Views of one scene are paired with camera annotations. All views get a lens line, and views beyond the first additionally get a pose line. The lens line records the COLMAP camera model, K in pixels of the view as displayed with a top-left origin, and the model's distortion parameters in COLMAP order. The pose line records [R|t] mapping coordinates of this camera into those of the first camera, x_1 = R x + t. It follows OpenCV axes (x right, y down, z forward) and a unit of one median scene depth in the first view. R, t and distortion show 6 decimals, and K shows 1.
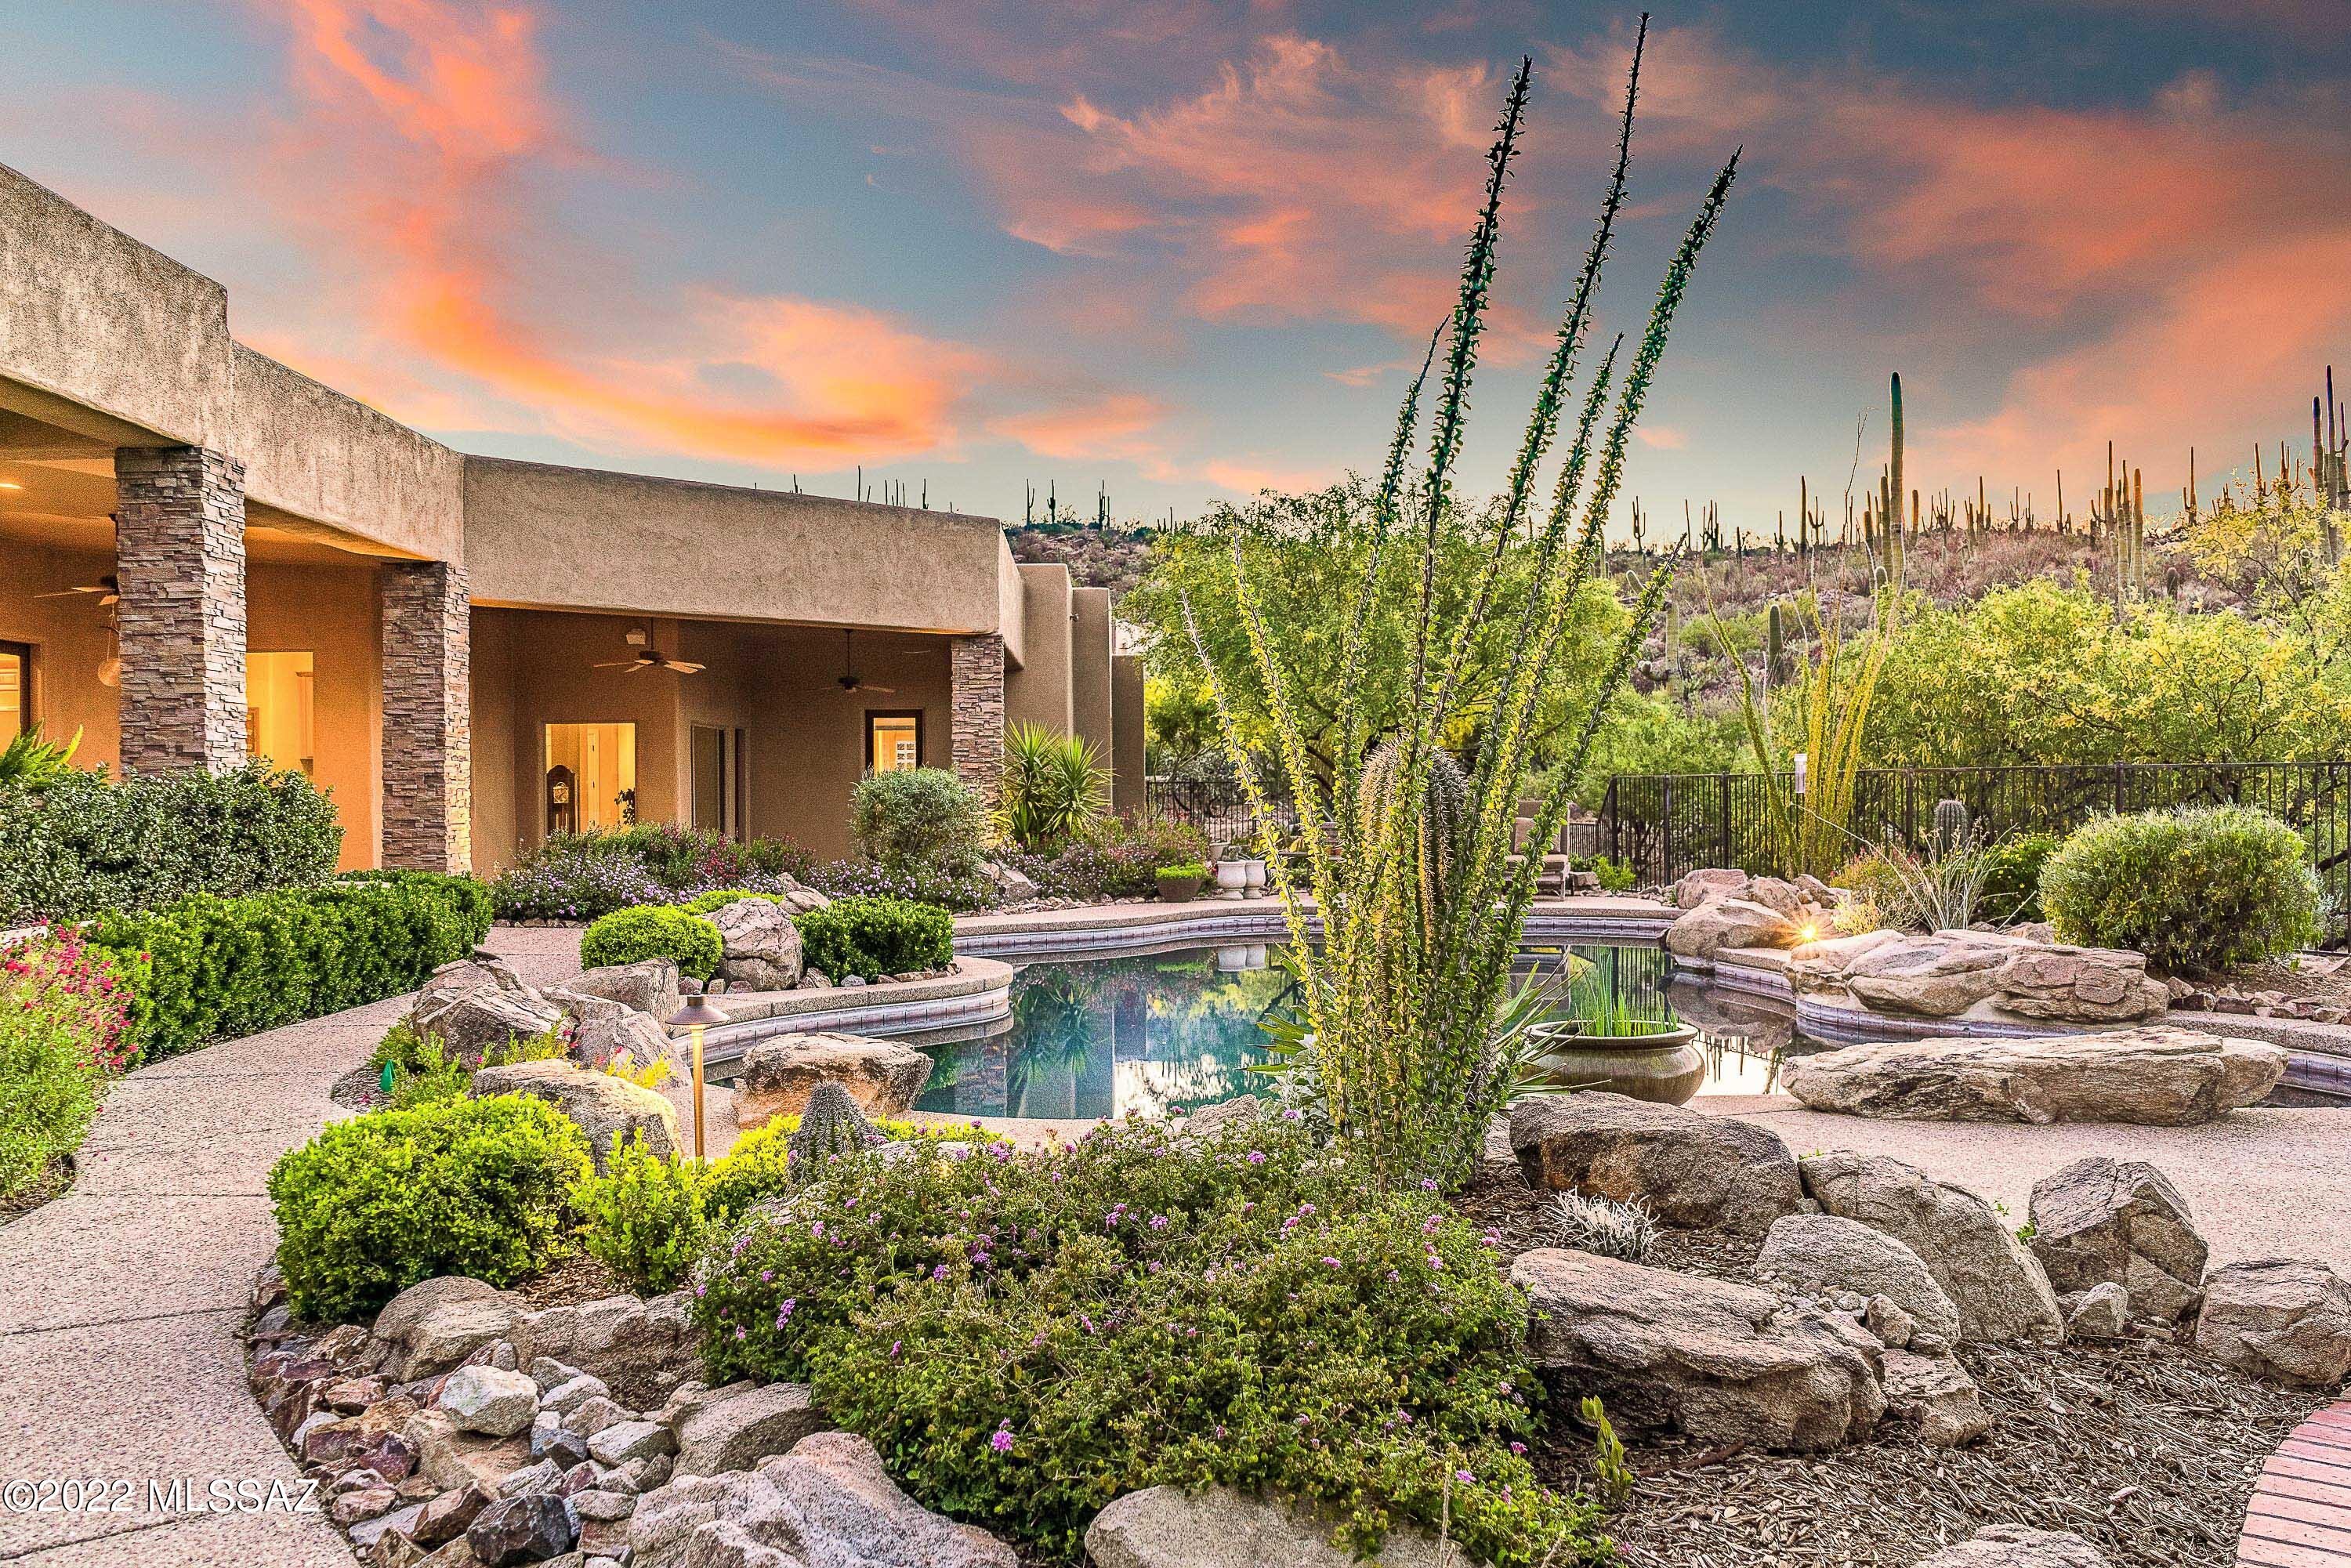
lens RADIAL K [[1933.5, 0, 1175.6], [0, 1933.5, 792.1], [0, 0, 1]] dist [-0.012520, -0.003723]
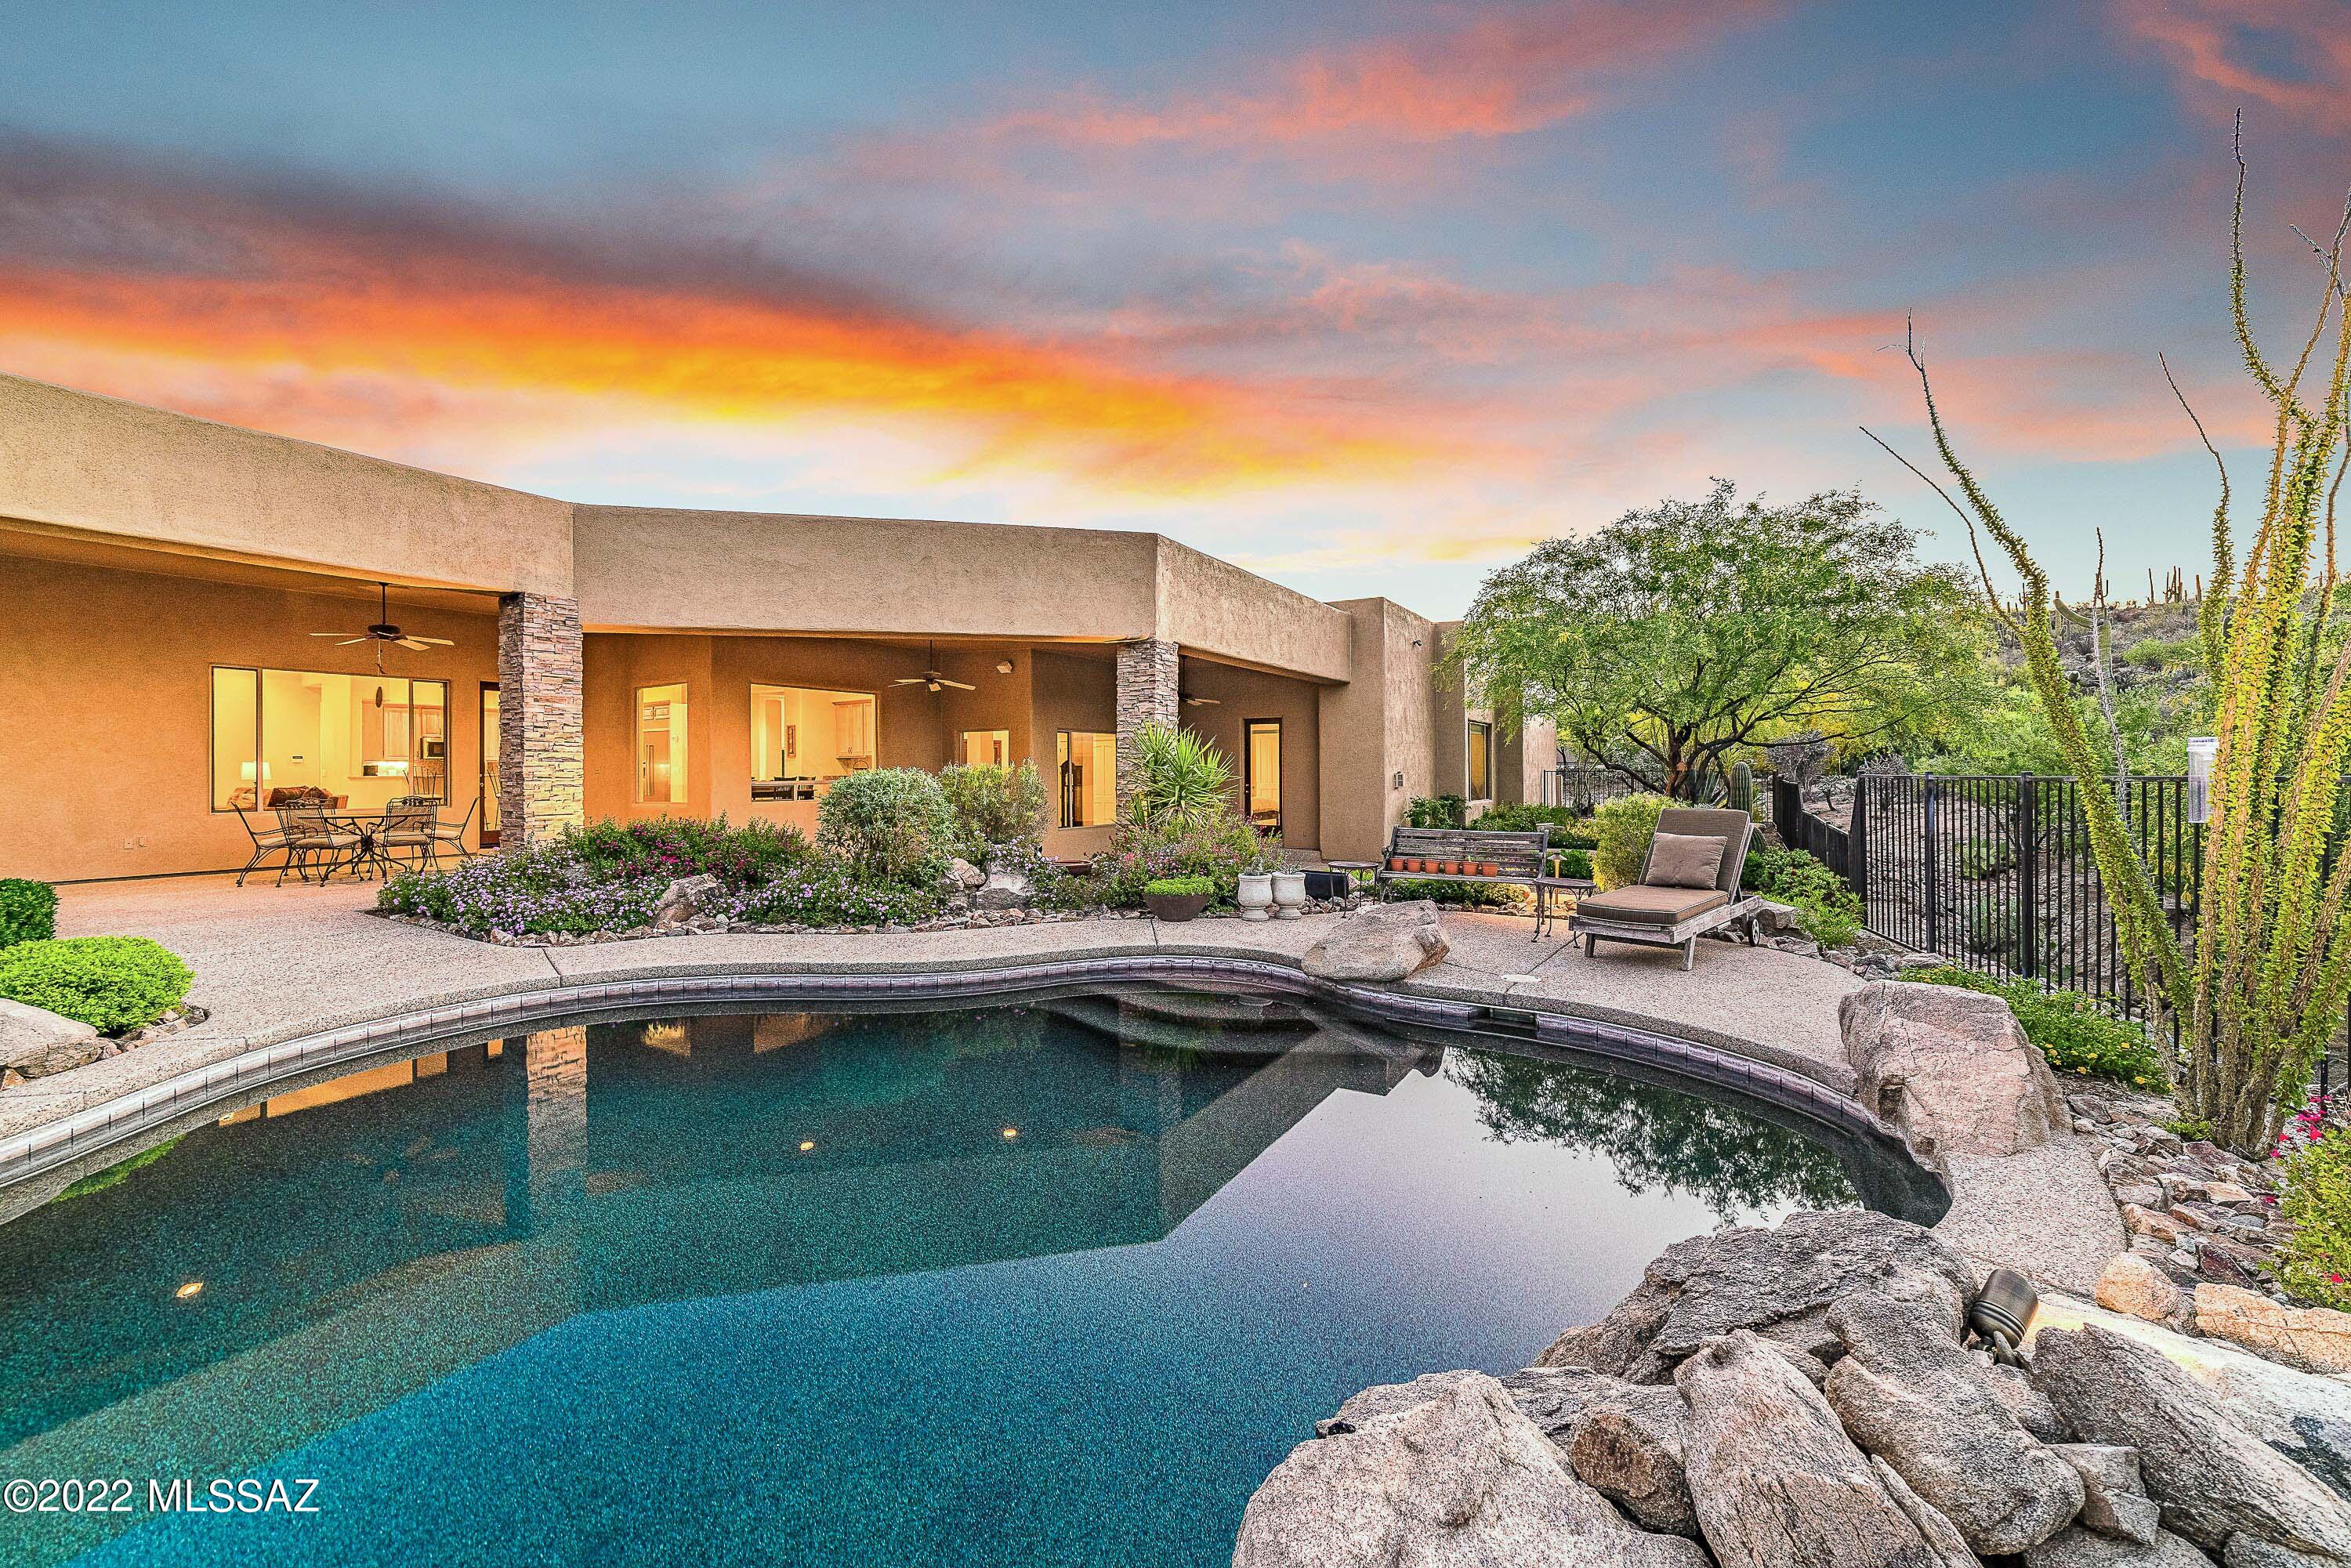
lens RADIAL K [[926.3, 0, 1156.5], [0, 926.3, 771.9], [0, 0, 1]] dist [-0.010408, 0.001005]
pose [[0.830466, 0.003670, -0.557057, 0.256210], [-0.002640, 0.999993, 0.002653, -0.012109], [0.557063, -0.000732, 0.830470, 0.748584]]
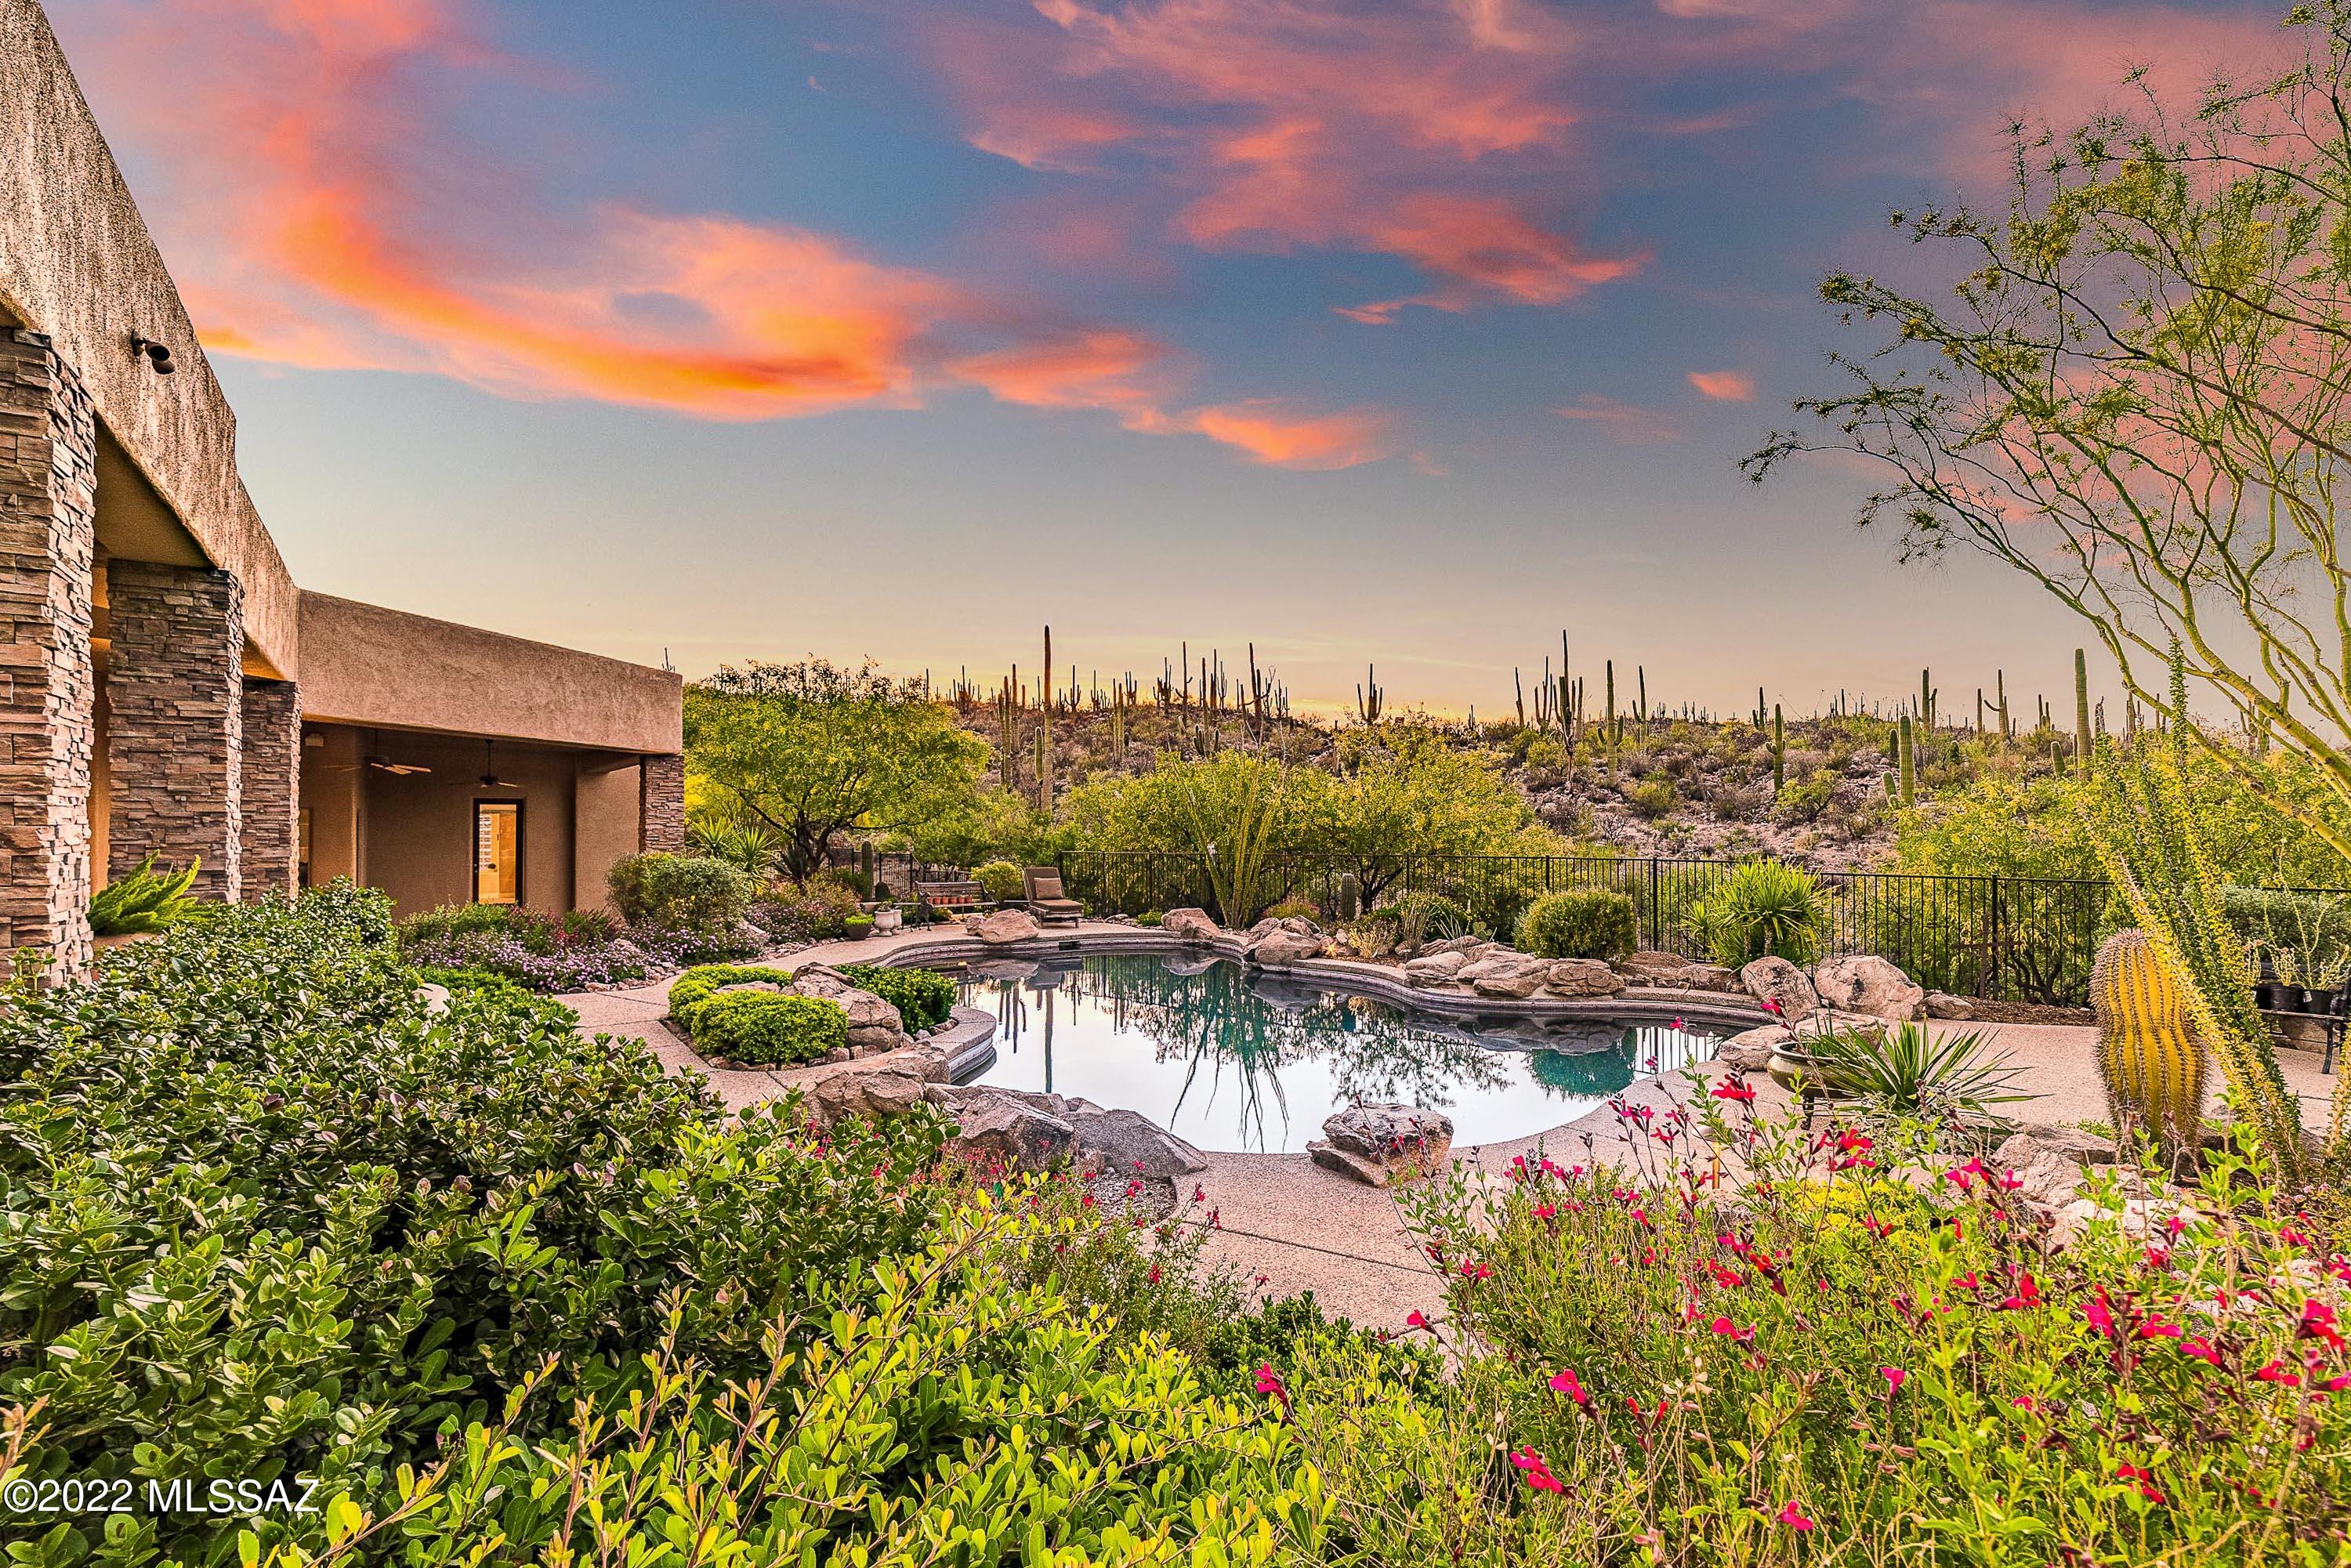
lens RADIAL K [[1062.7, 0, 1205.2], [0, 1062.7, 815.9], [0, 0, 1]] dist [-0.014175, 0.001286]
pose [[0.812003, 0.011965, 0.583531, -0.304416], [-0.001210, 0.999822, -0.018816, -0.029446], [-0.583652, 0.014573, 0.811873, 0.185419]]
